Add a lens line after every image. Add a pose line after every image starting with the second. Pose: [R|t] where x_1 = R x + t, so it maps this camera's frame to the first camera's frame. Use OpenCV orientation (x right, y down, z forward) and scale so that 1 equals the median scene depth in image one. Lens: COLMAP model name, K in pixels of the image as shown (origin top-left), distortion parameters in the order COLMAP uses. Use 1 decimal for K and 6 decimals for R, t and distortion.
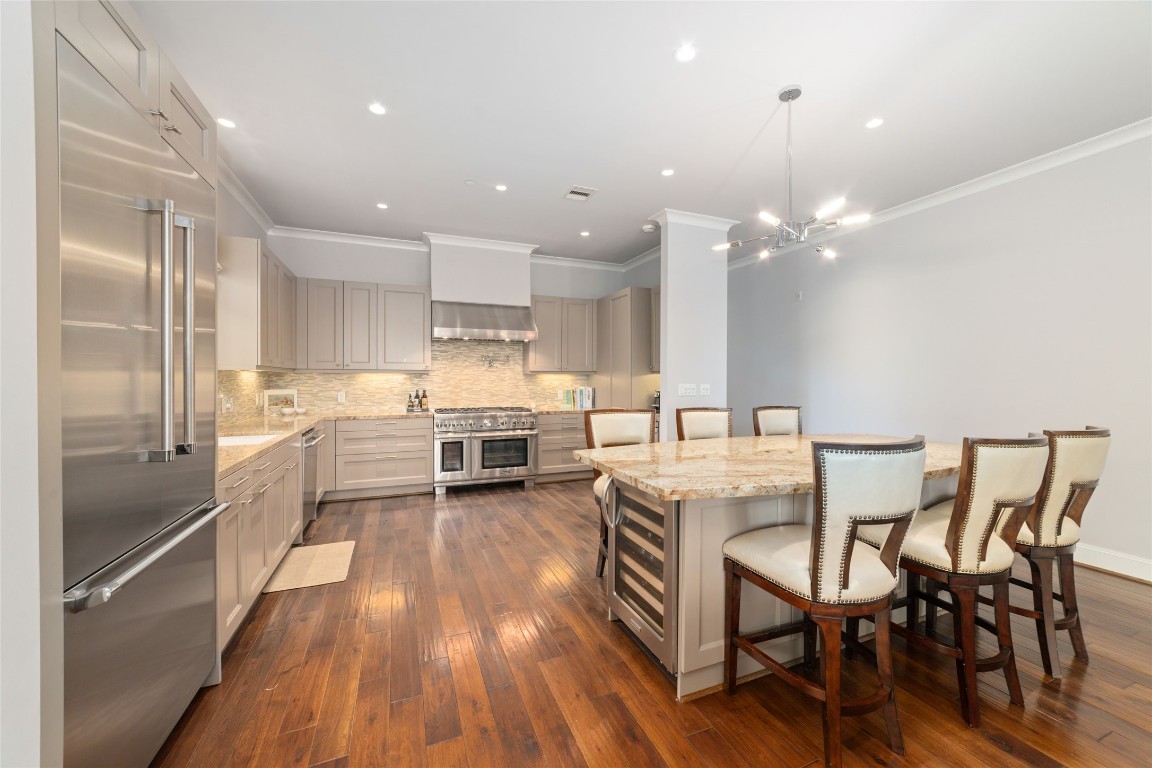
lens RADIAL K [[438.1, 0, 577.6], [0, 438.1, 381.0], [0, 0, 1]] dist [-0.025153, 0.010578]
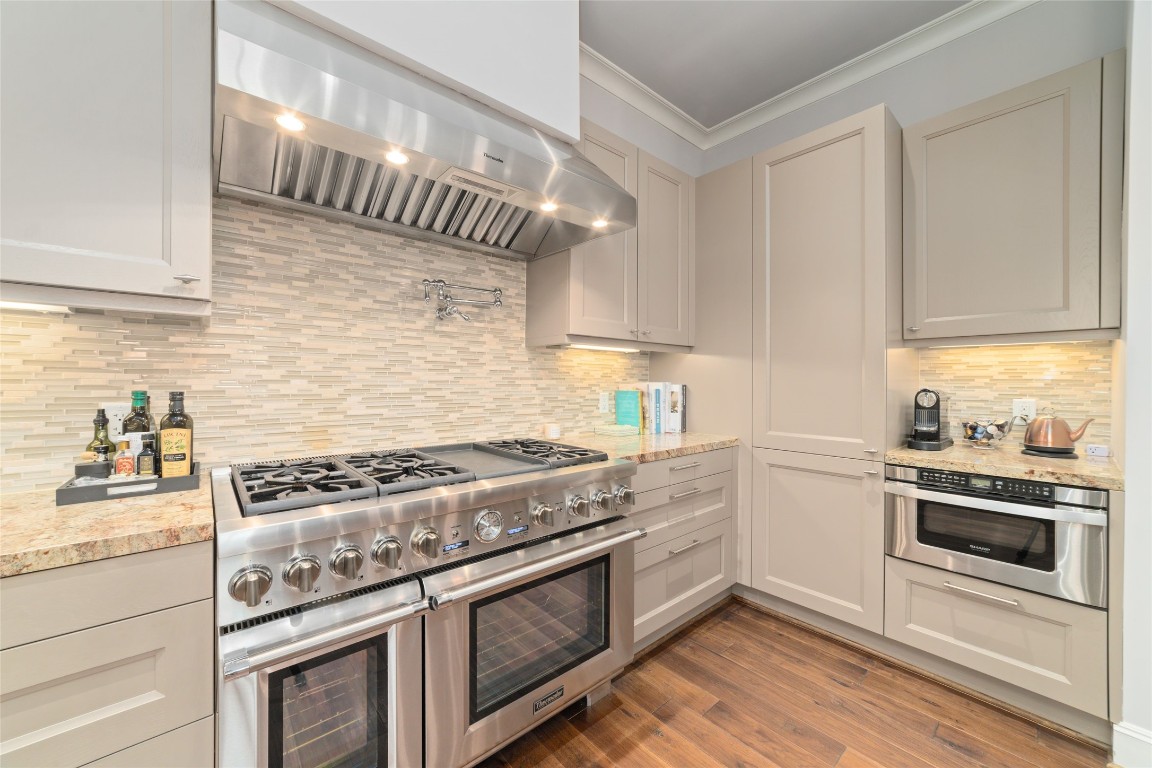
lens RADIAL K [[438.1, 0, 577.6], [0, 438.1, 381.0], [0, 0, 1]] dist [-0.025153, 0.010578]
pose [[0.946967, 0.001679, 0.321326, -0.227261], [0.000438, 0.999979, -0.006516, 0.016484], [-0.321330, 0.006311, 0.946946, 0.724669]]
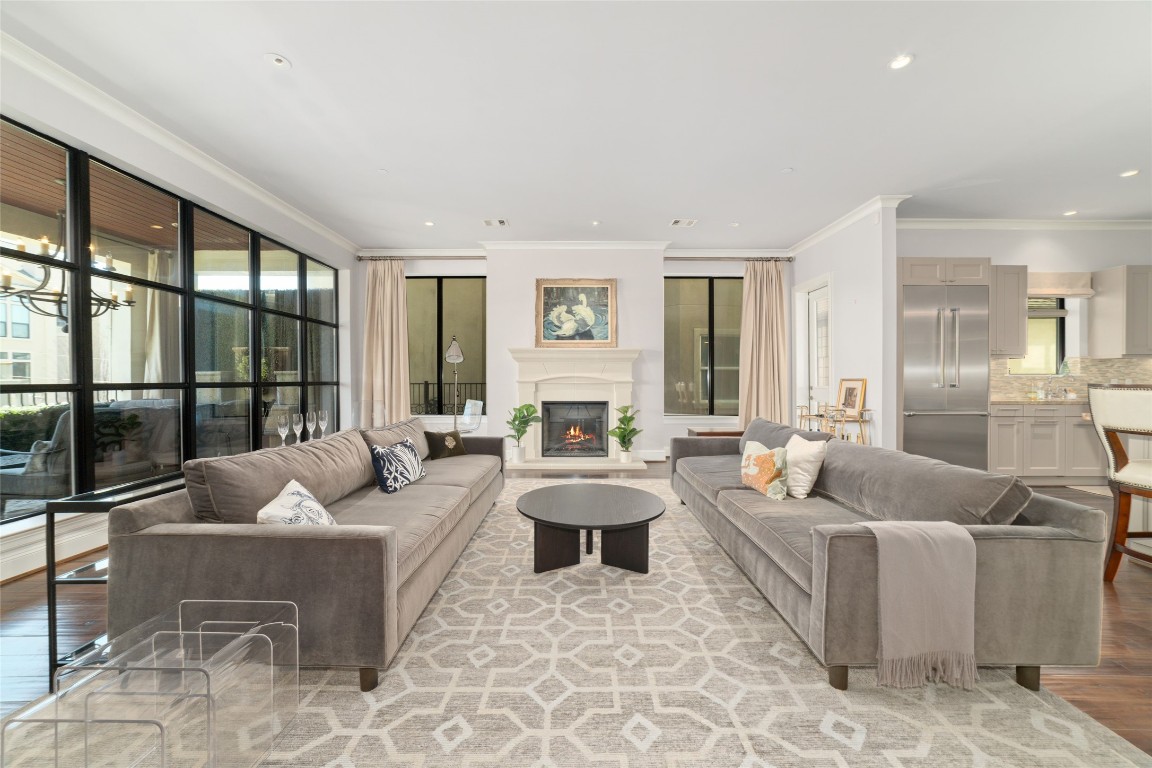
lens RADIAL K [[438.1, 0, 577.6], [0, 438.1, 381.0], [0, 0, 1]] dist [-0.025153, 0.010578]
pose [[-0.378489, 0.006978, -0.925579, 0.800065], [-0.007295, 0.999918, 0.010521, 0.031767], [0.925577, 0.010734, -0.378407, -0.076694]]
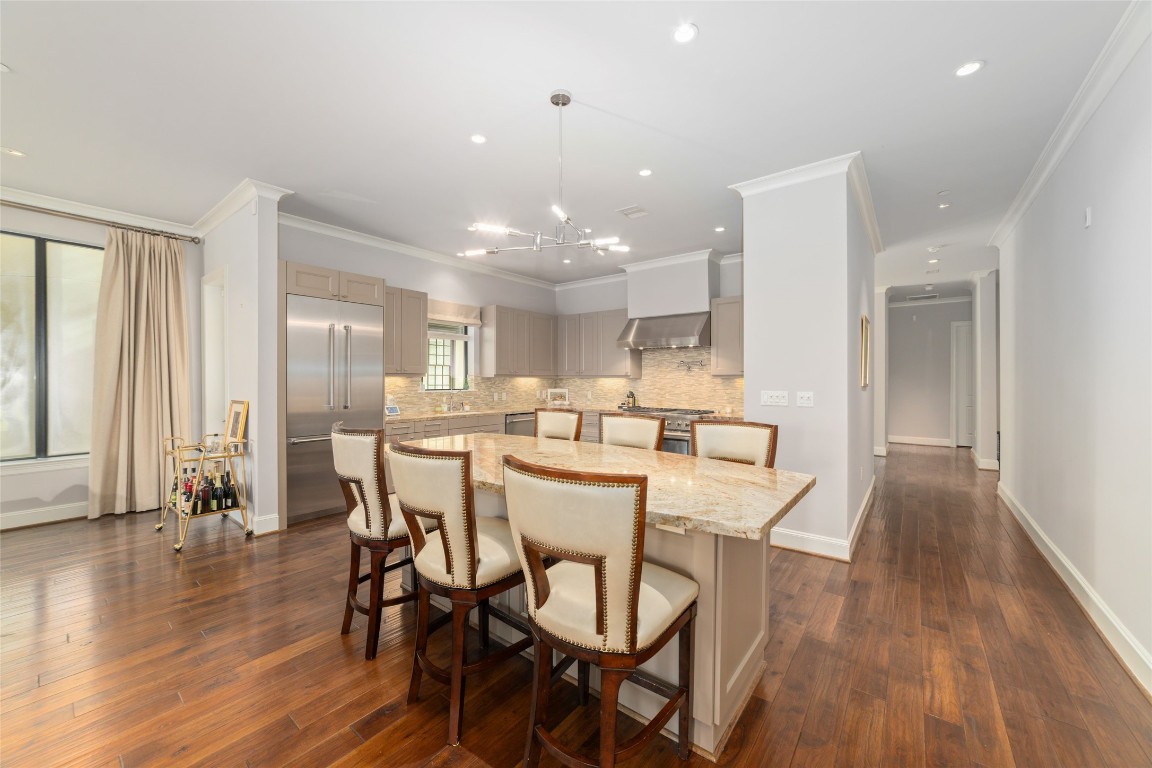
lens RADIAL K [[438.1, 0, 577.6], [0, 438.1, 381.0], [0, 0, 1]] dist [-0.025153, 0.010578]
pose [[0.497099, 0.002276, -0.867691, 0.649149], [-0.007913, 0.999967, -0.001910, -0.005257], [0.867658, 0.007816, 0.497100, 0.254013]]
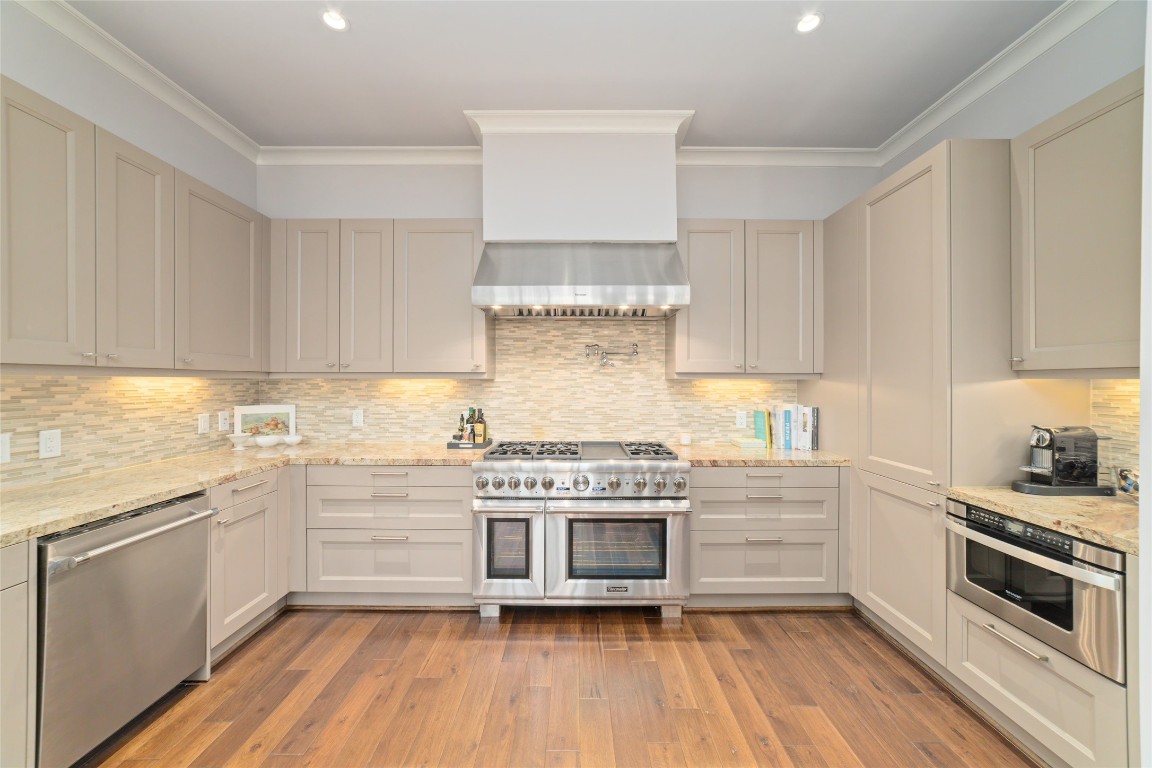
lens RADIAL K [[438.1, 0, 577.6], [0, 438.1, 381.0], [0, 0, 1]] dist [-0.025153, 0.010578]
pose [[0.924786, -0.001163, -0.380485, -0.026237], [-0.002009, 0.999966, -0.007940, -0.010231], [0.380481, 0.008107, 0.924753, 0.537503]]
